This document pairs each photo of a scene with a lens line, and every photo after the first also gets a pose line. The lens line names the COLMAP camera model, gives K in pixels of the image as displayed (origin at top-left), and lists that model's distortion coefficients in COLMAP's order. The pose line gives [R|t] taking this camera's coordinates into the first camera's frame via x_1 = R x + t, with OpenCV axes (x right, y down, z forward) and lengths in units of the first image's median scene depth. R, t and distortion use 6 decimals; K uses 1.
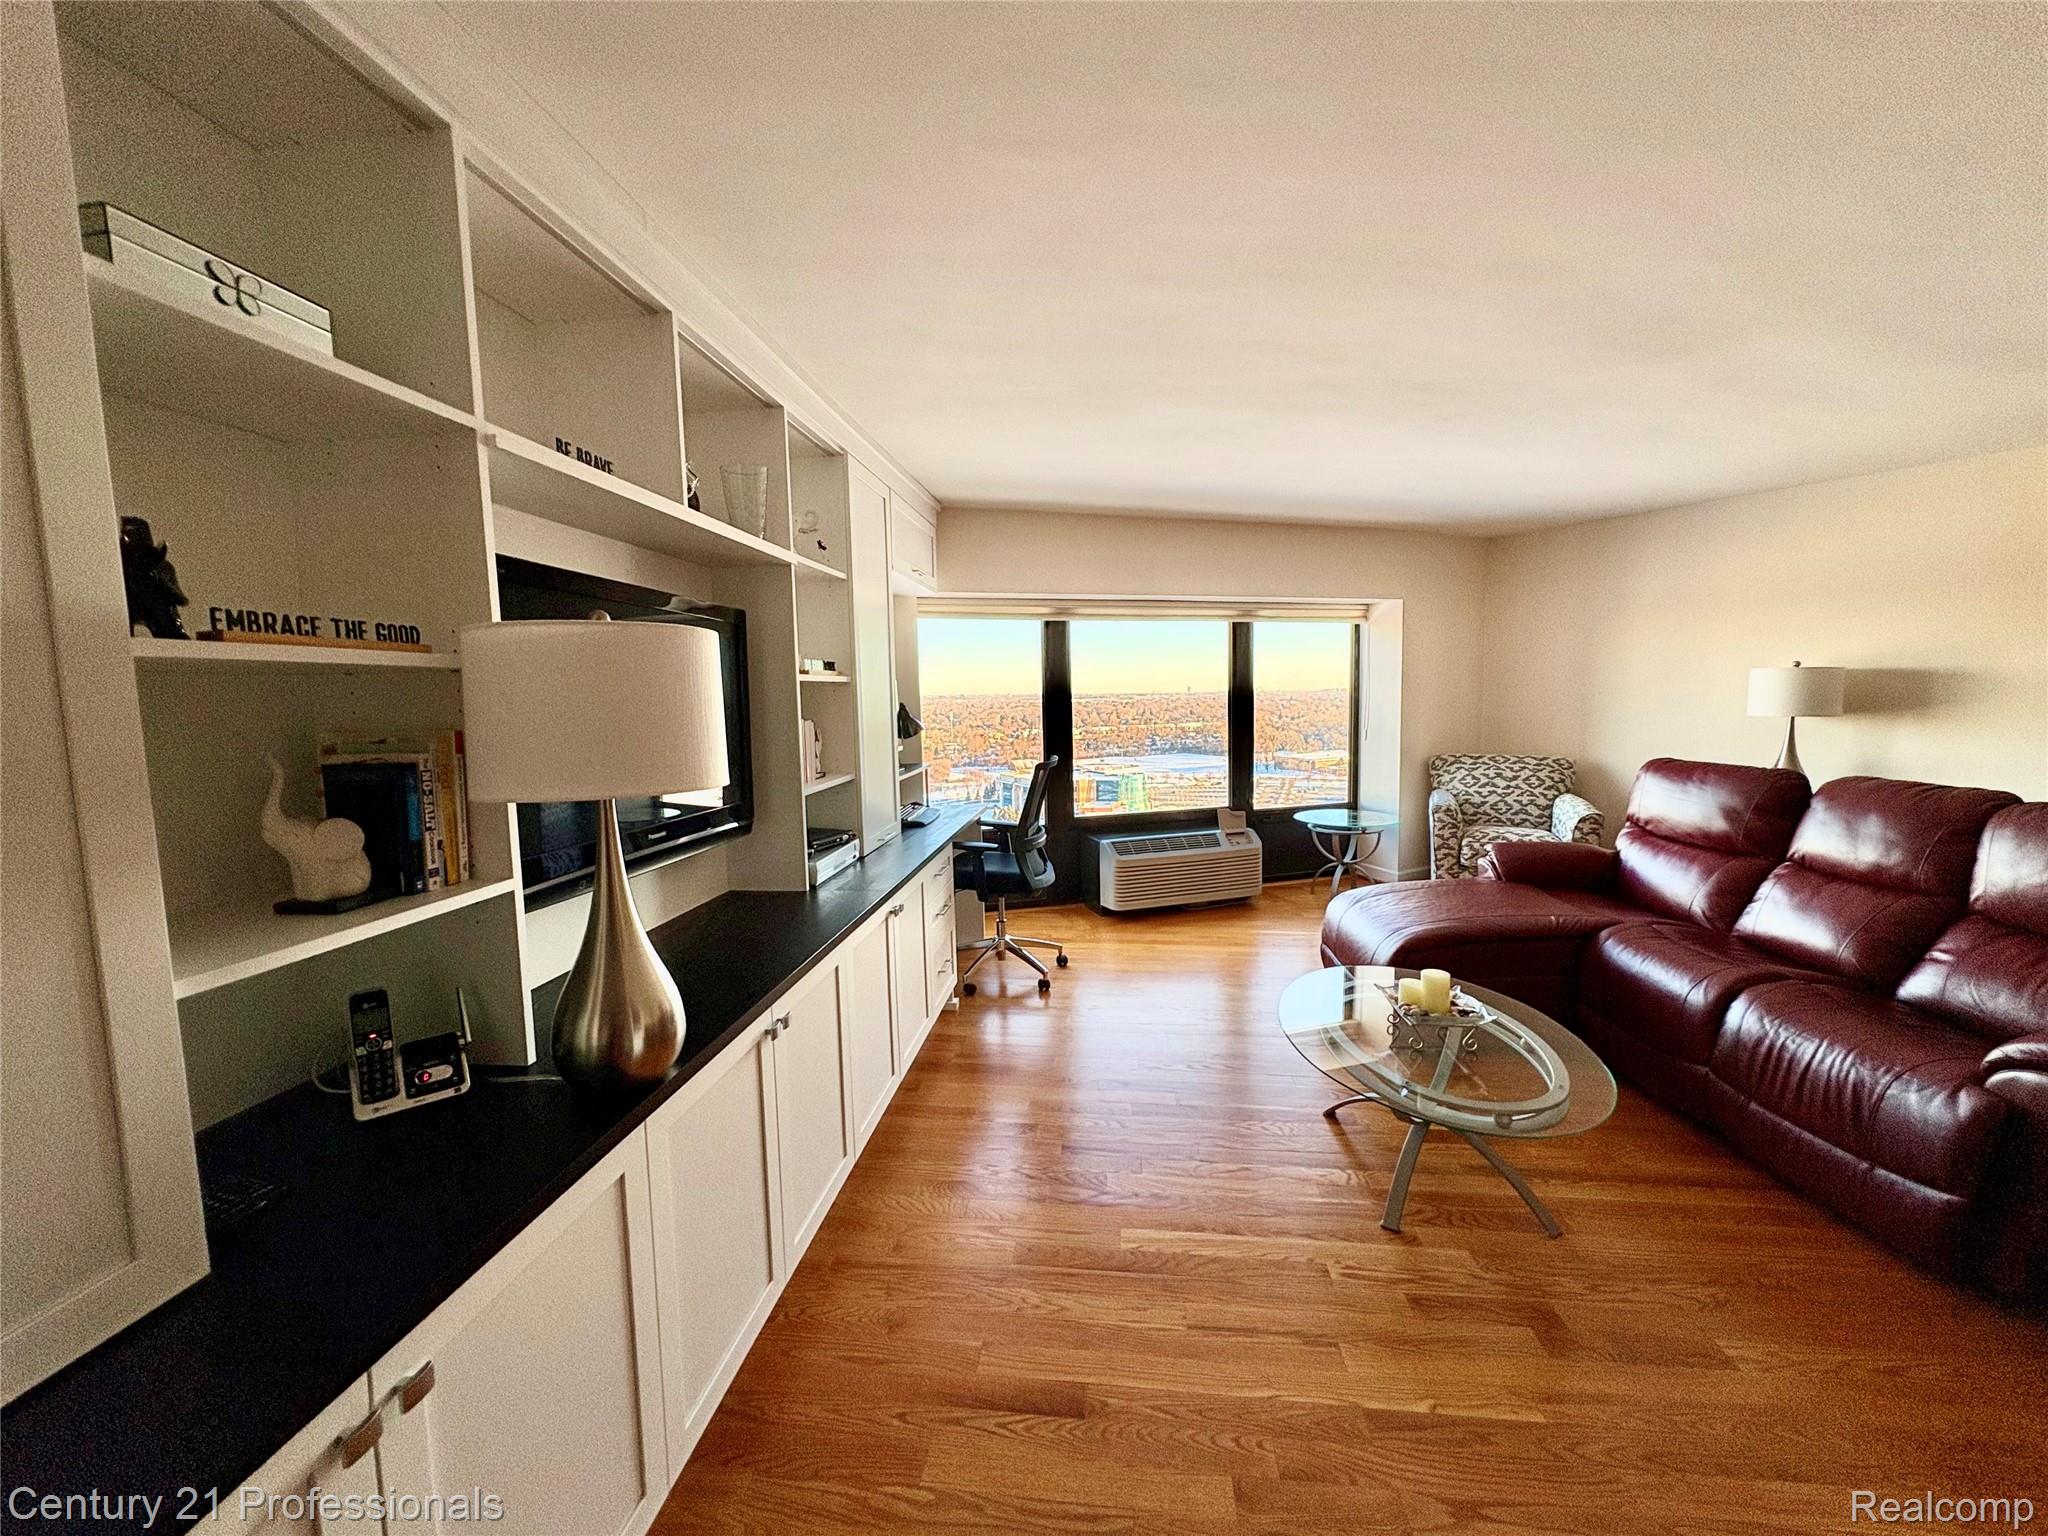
lens RADIAL K [[814.5, 0, 1024.0], [0, 814.5, 768.0], [0, 0, 1]] dist [-0.002427, -0.000365]
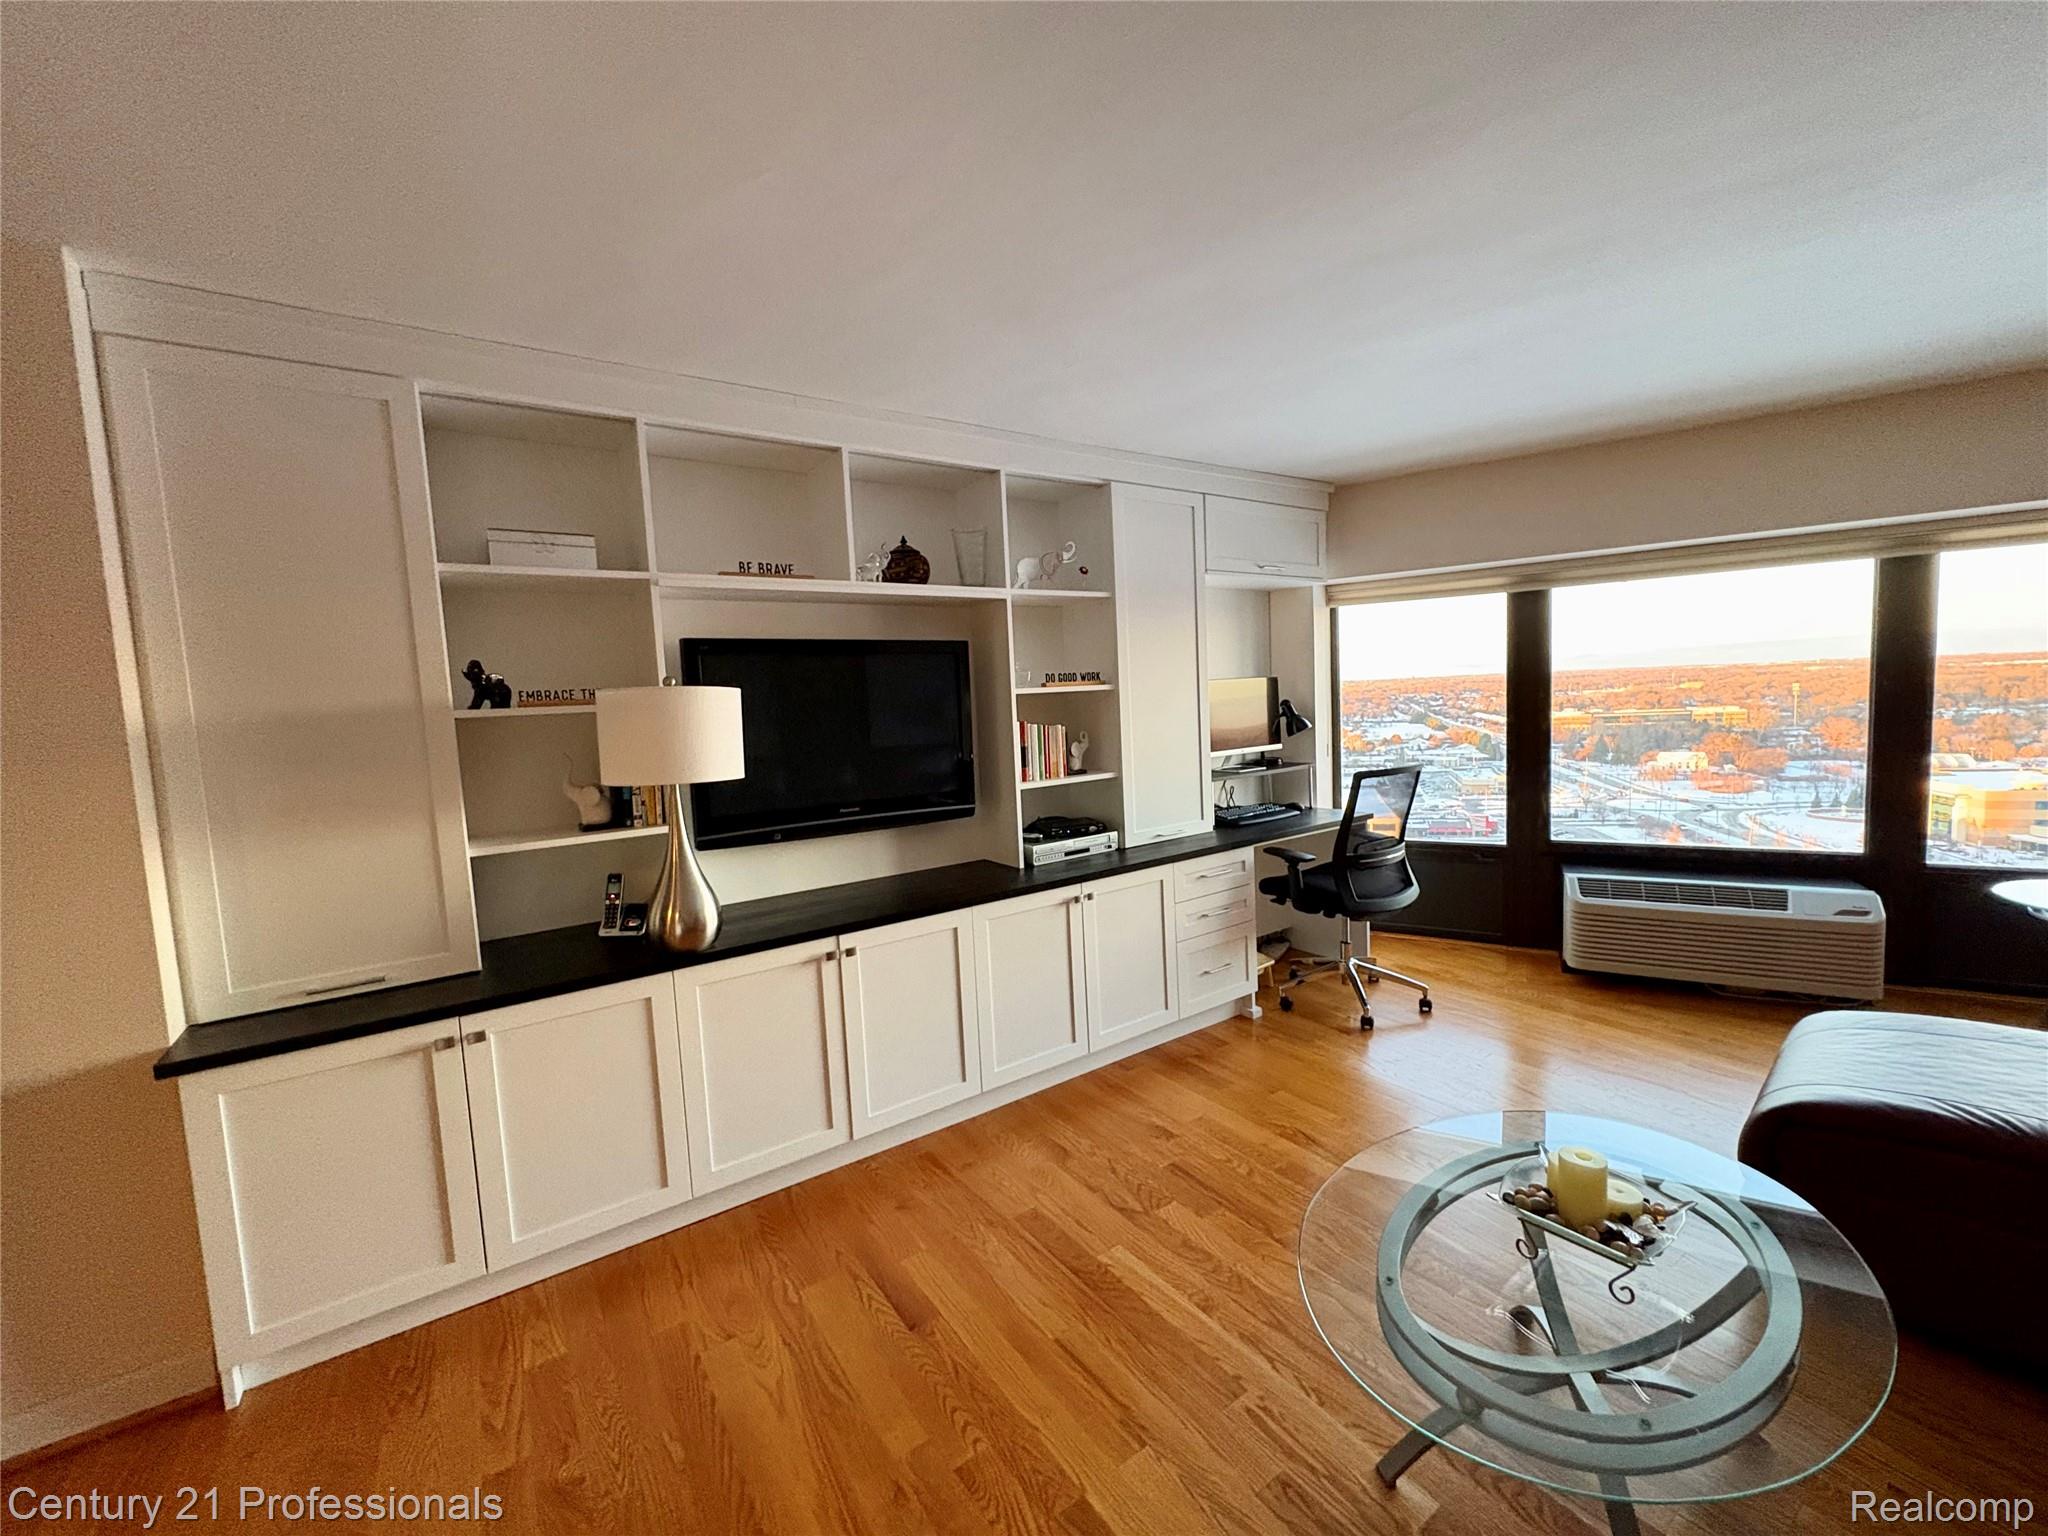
lens RADIAL K [[814.3, 0, 1024.0], [0, 814.3, 768.0], [0, 0, 1]] dist [0.001954, 0.000001]
pose [[0.660071, 0.056109, -0.749105, 0.448109], [-0.035542, 0.998423, 0.043466, -0.035501], [0.750362, -0.002066, 0.661024, 0.146430]]
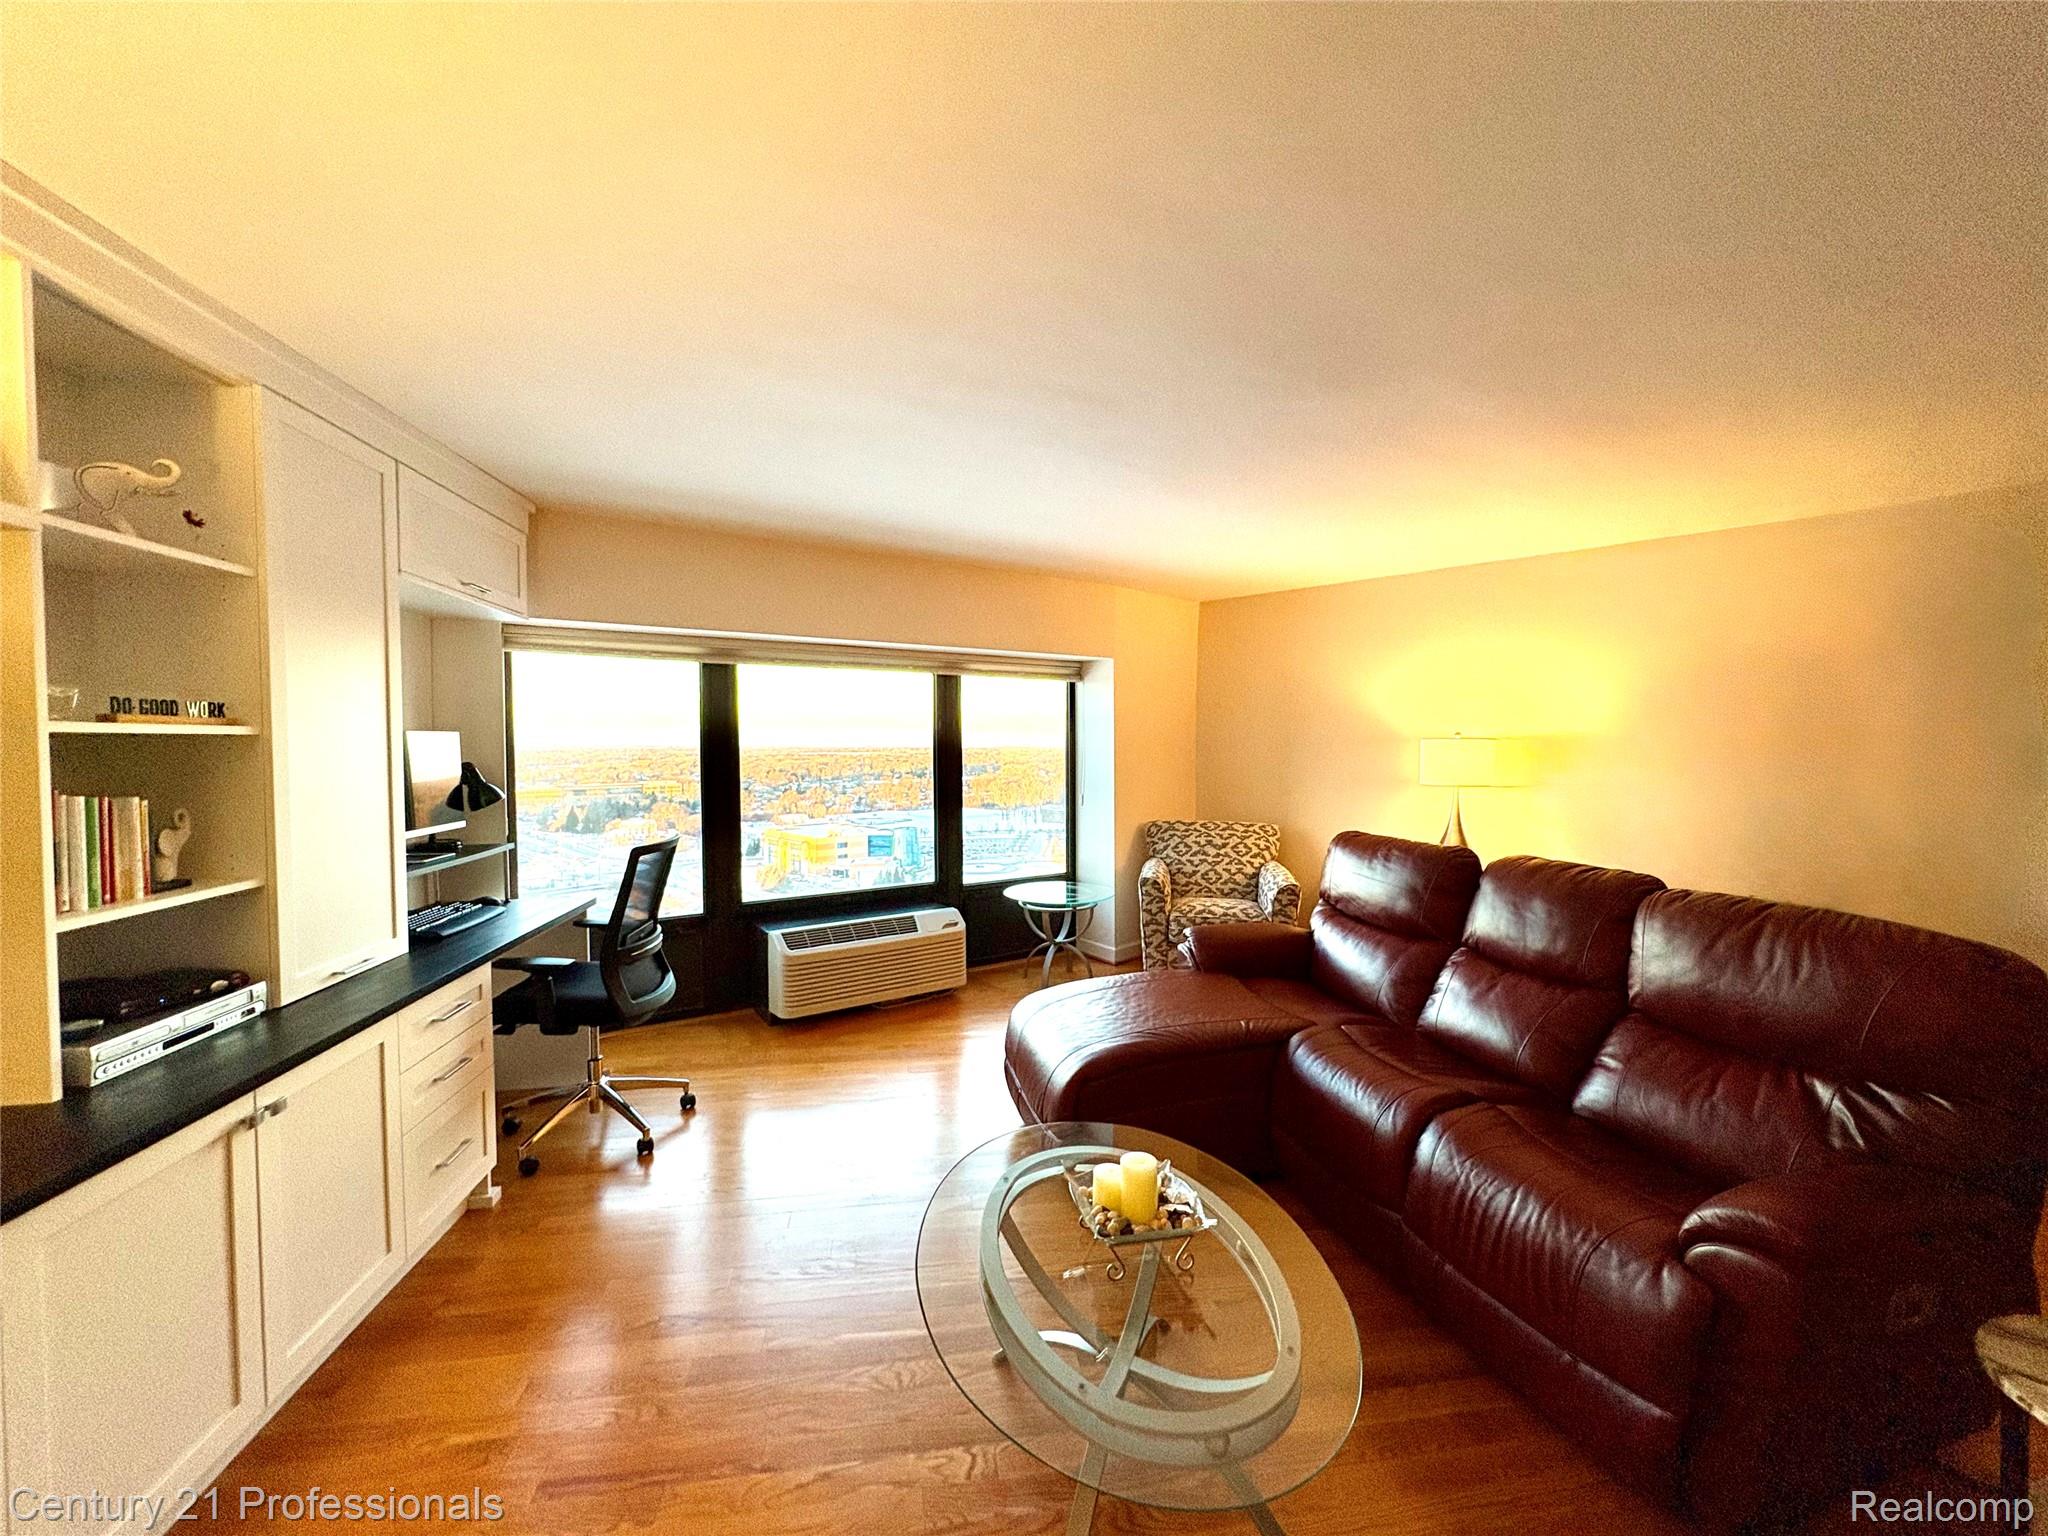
lens RADIAL K [[814.3, 0, 1024.0], [0, 814.3, 768.0], [0, 0, 1]] dist [0.001954, 0.000001]
pose [[0.962799, 0.010489, 0.270013, 0.161124], [0.007227, 0.997889, -0.064536, -0.028101], [-0.270120, 0.064087, 0.960691, 0.182695]]
